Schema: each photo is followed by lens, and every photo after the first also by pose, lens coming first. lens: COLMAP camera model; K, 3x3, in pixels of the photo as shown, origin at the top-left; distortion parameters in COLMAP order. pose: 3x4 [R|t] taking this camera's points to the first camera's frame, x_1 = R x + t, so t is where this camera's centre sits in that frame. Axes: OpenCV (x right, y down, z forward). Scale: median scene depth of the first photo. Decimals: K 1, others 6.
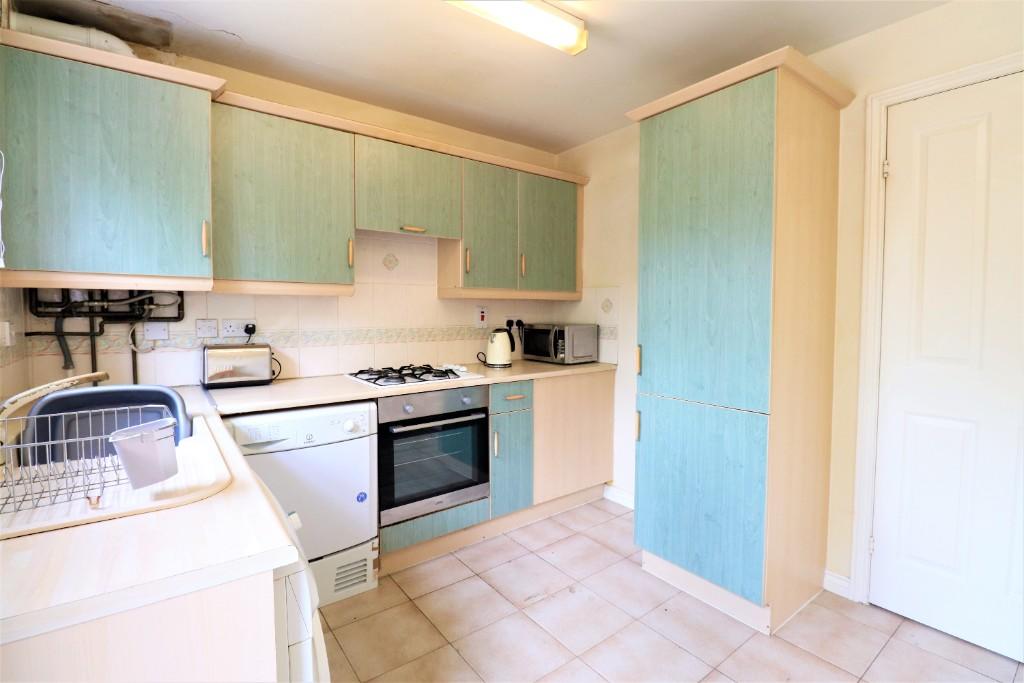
lens RADIAL K [[477.6, 0, 509.9], [0, 477.6, 330.1], [0, 0, 1]] dist [-0.015402, -0.000353]
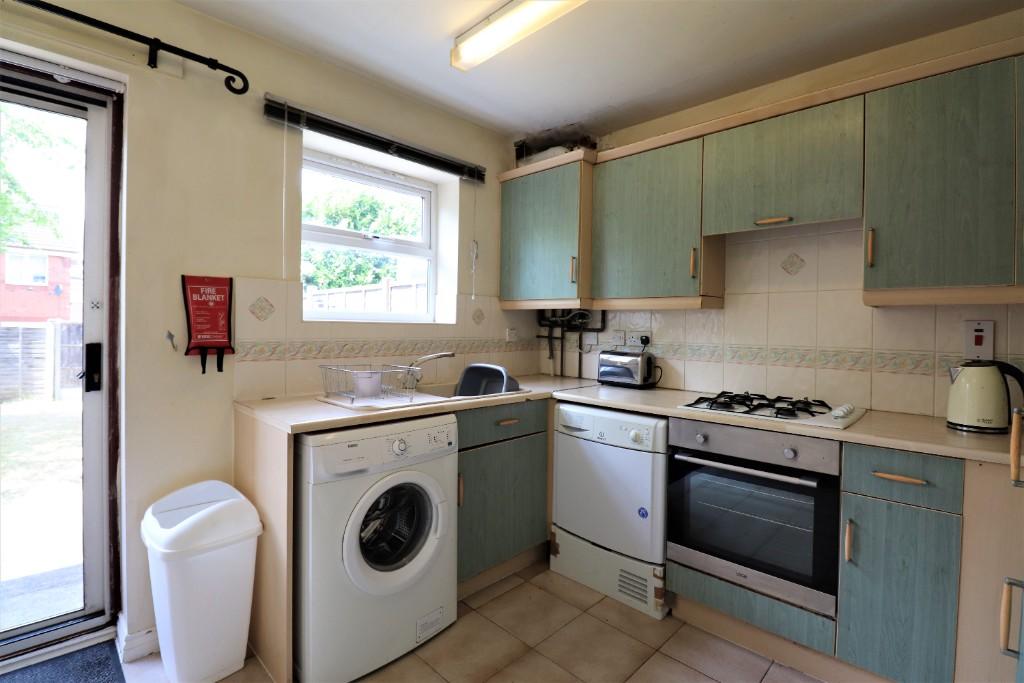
lens RADIAL K [[477.6, 0, 509.9], [0, 477.6, 330.1], [0, 0, 1]] dist [-0.015402, -0.000353]
pose [[0.146383, 0.008127, -0.989195, 0.585392], [-0.059432, 0.998232, -0.000593, -0.006846], [0.987441, 0.058877, 0.146608, 0.537784]]
